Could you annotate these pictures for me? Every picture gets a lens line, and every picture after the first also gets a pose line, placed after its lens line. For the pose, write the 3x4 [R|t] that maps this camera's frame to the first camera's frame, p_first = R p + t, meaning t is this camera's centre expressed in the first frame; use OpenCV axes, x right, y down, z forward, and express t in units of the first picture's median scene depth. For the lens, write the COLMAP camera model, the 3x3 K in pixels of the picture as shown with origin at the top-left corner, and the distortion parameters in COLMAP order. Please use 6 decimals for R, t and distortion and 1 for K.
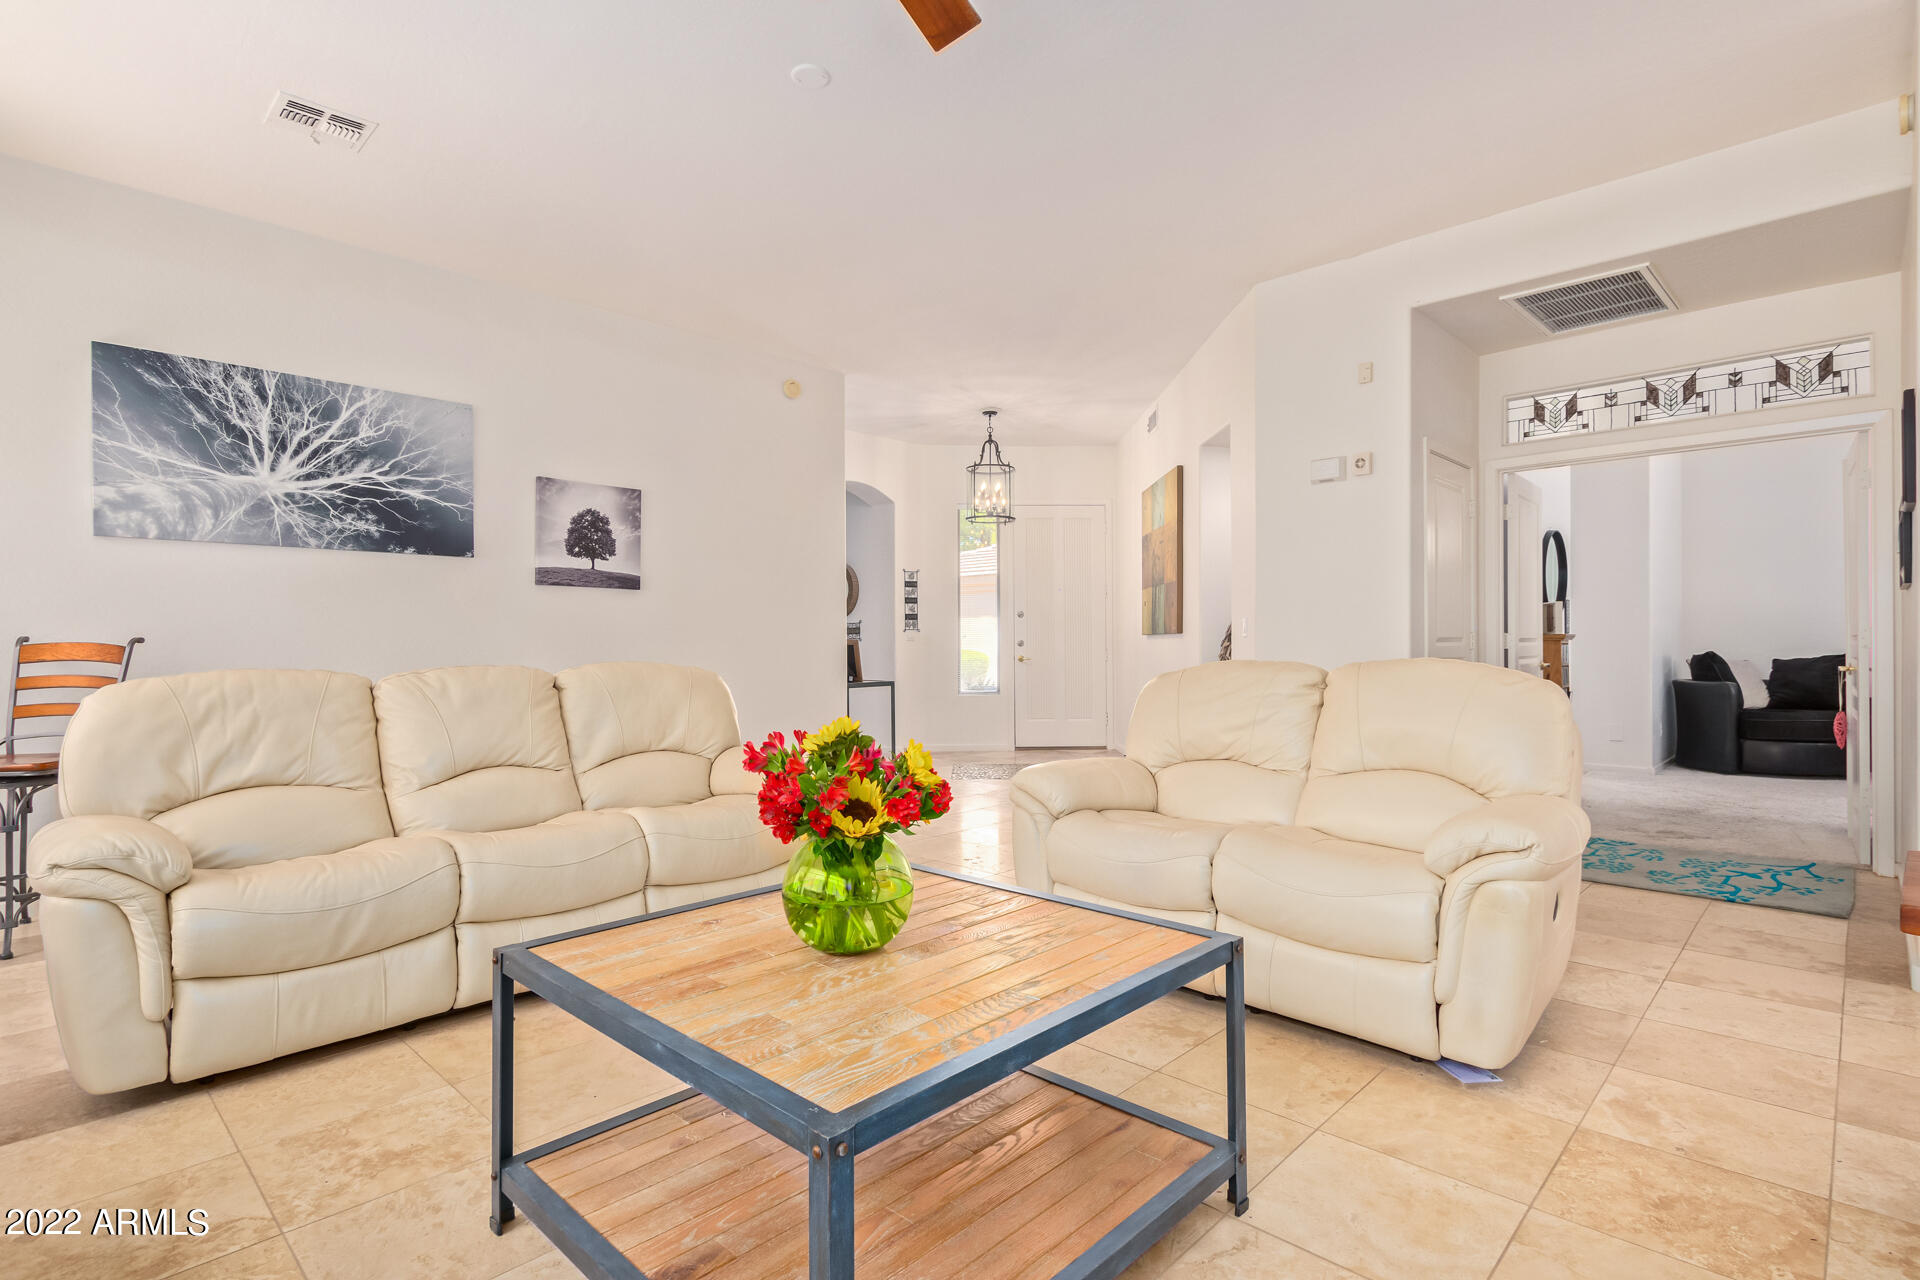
lens RADIAL K [[933.5, 0, 960.9], [0, 933.5, 643.5], [0, 0, 1]] dist [0.000848, -0.000264]
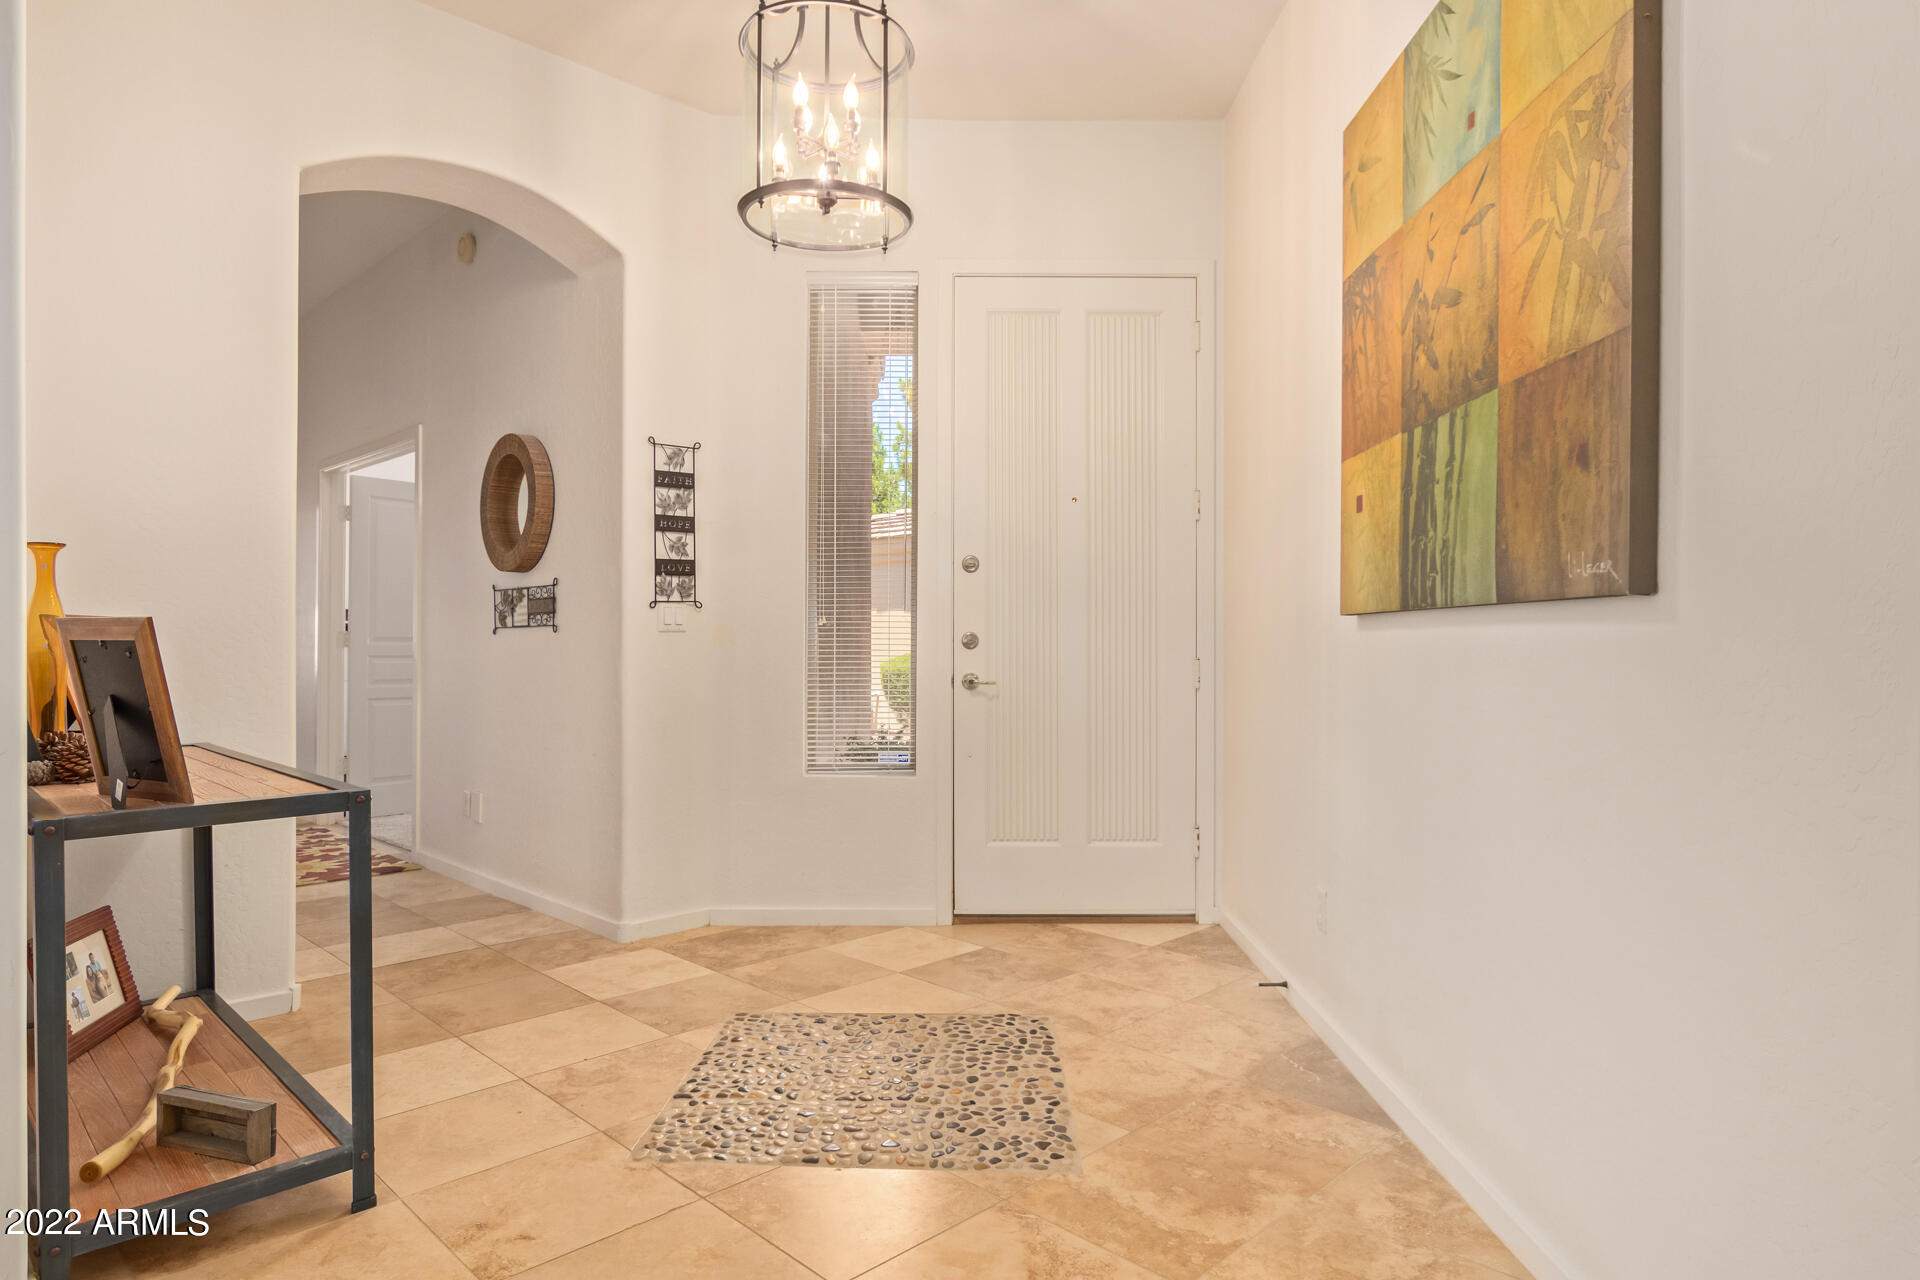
lens RADIAL K [[1113.7, 0, 963.7], [0, 1113.7, 646.8], [0, 0, 1]] dist [0.001305, 0.000067]
pose [[0.999811, 0.007666, -0.017879, 0.070906], [-0.007566, 0.999955, 0.005673, -0.000305], [0.017921, -0.005537, 0.999824, 0.561189]]
